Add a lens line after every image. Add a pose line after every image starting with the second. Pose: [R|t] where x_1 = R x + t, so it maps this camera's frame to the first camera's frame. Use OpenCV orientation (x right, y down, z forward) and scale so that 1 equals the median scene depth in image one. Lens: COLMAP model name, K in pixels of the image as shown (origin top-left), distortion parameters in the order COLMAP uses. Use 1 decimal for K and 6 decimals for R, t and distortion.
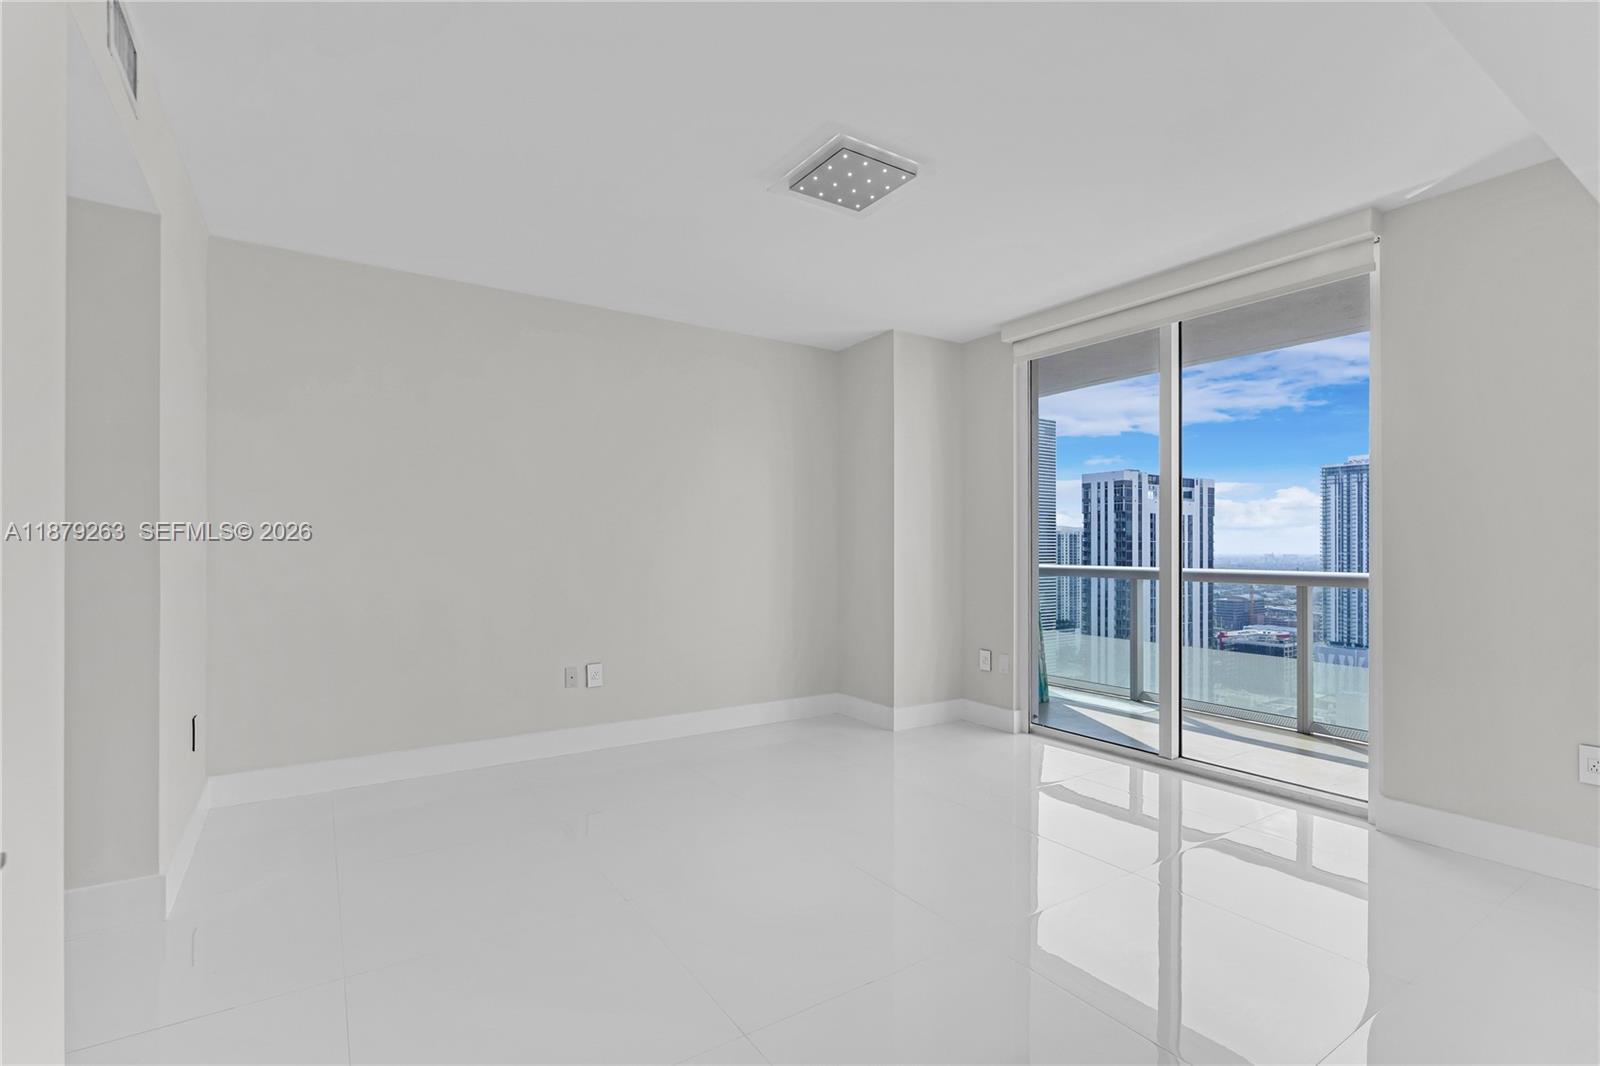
lens RADIAL K [[732.0, 0, 805.0], [0, 732.0, 541.1], [0, 0, 1]] dist [-0.000881, -0.000120]
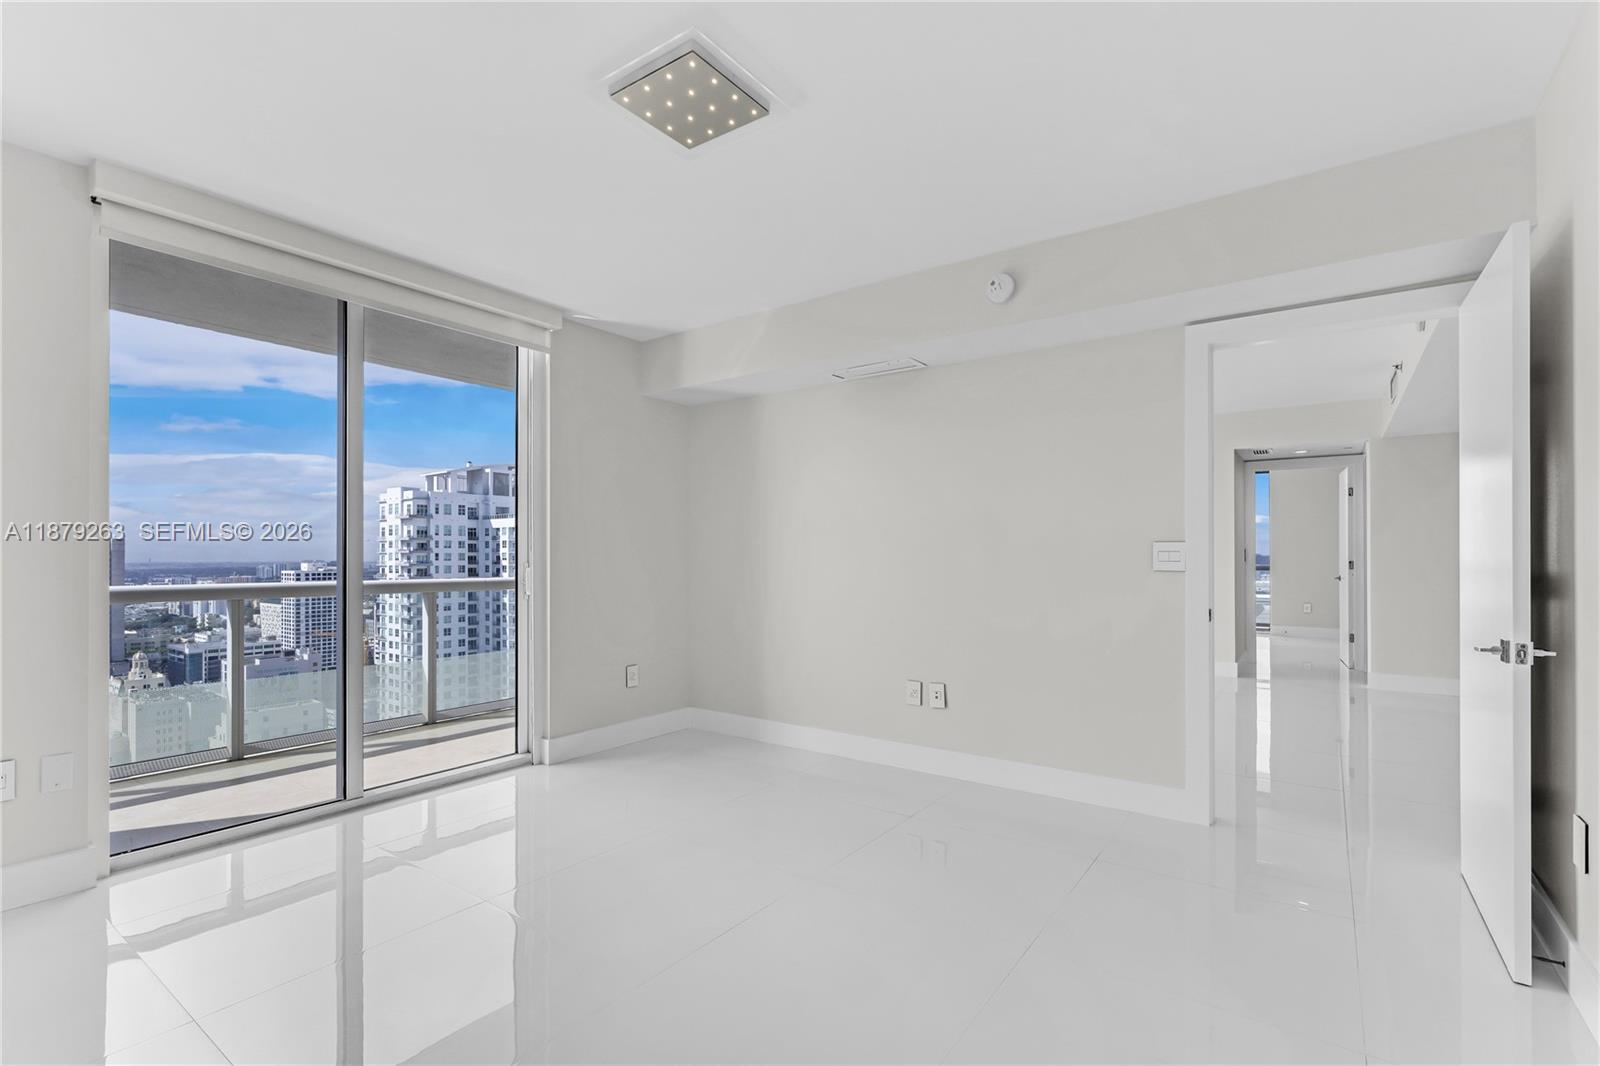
lens RADIAL K [[732.0, 0, 805.2], [0, 732.0, 549.0], [0, 0, 1]] dist [-0.000881, -0.000120]
pose [[-0.349063, 0.009248, 0.937054, -0.525463], [-0.009918, 0.999859, -0.013563, 0.005293], [-0.937047, -0.014028, -0.348922, 0.816453]]
